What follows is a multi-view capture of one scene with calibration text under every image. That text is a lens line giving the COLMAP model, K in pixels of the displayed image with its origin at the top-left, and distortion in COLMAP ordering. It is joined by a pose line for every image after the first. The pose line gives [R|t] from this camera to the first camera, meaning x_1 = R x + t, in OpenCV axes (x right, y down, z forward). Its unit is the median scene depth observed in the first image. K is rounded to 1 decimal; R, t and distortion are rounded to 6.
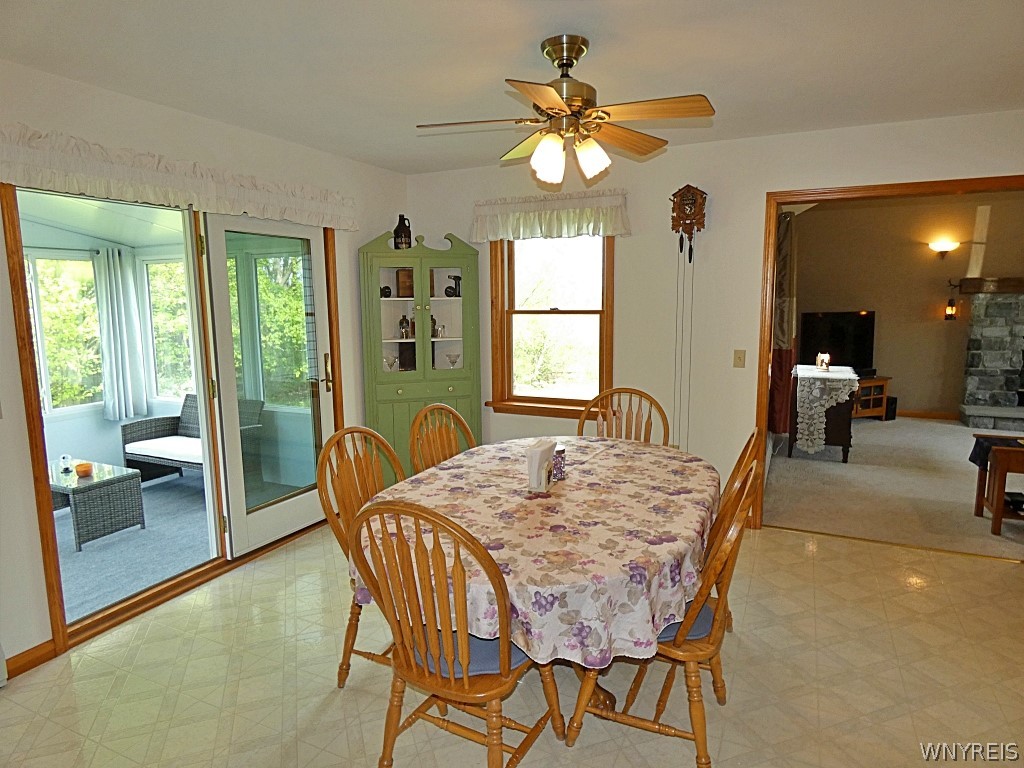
lens RADIAL K [[618.7, 0, 513.7], [0, 618.7, 378.6], [0, 0, 1]] dist [-0.007657, 0.000791]
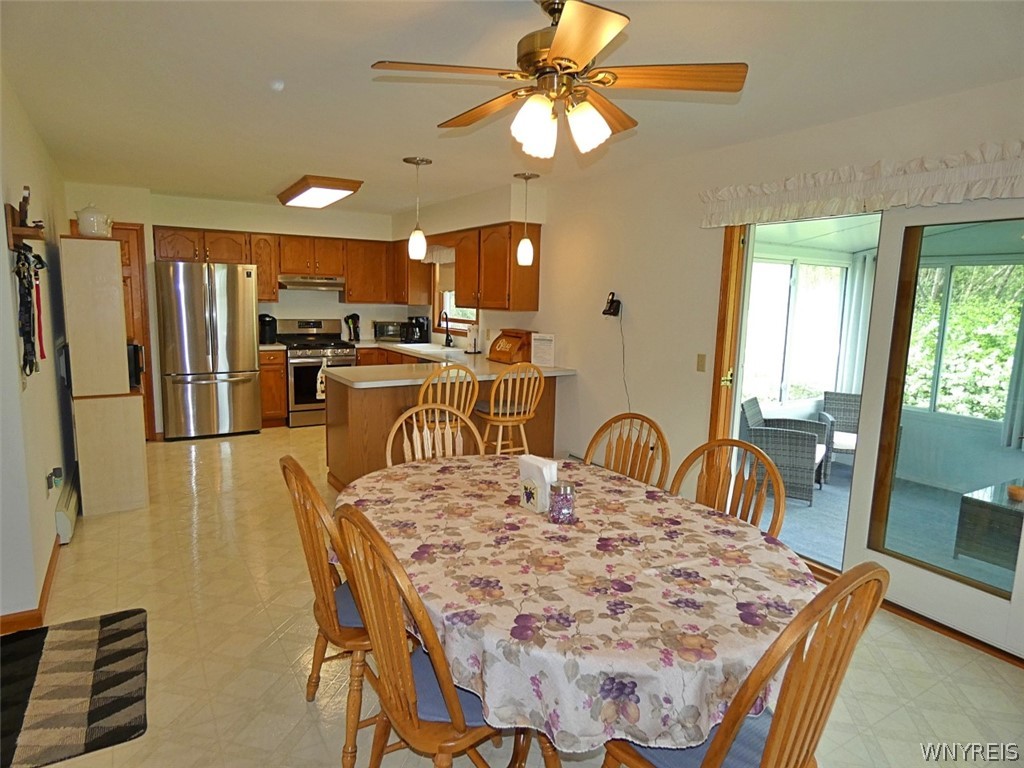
lens RADIAL K [[618.7, 0, 509.9], [0, 618.7, 386.6], [0, 0, 1]] dist [-0.007657, 0.000791]
pose [[-0.549420, 0.115982, -0.827458, 0.772064], [-0.130797, 0.966171, 0.222273, -0.184746], [0.825245, 0.230350, -0.515663, 1.357309]]
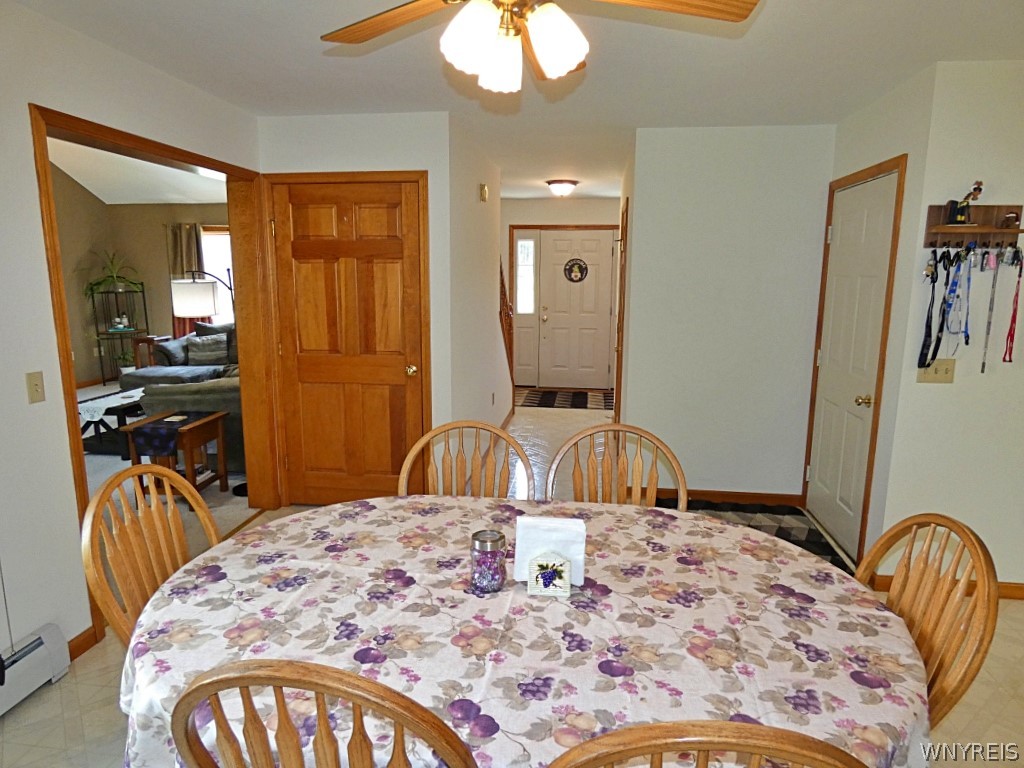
lens RADIAL K [[618.7, 0, 513.4], [0, 618.7, 382.3], [0, 0, 1]] dist [-0.007657, 0.000791]
pose [[-0.303171, -0.157122, 0.939893, -0.486652], [0.121736, 0.971846, 0.201731, -0.152720], [-0.945128, 0.175578, -0.275509, 1.138567]]
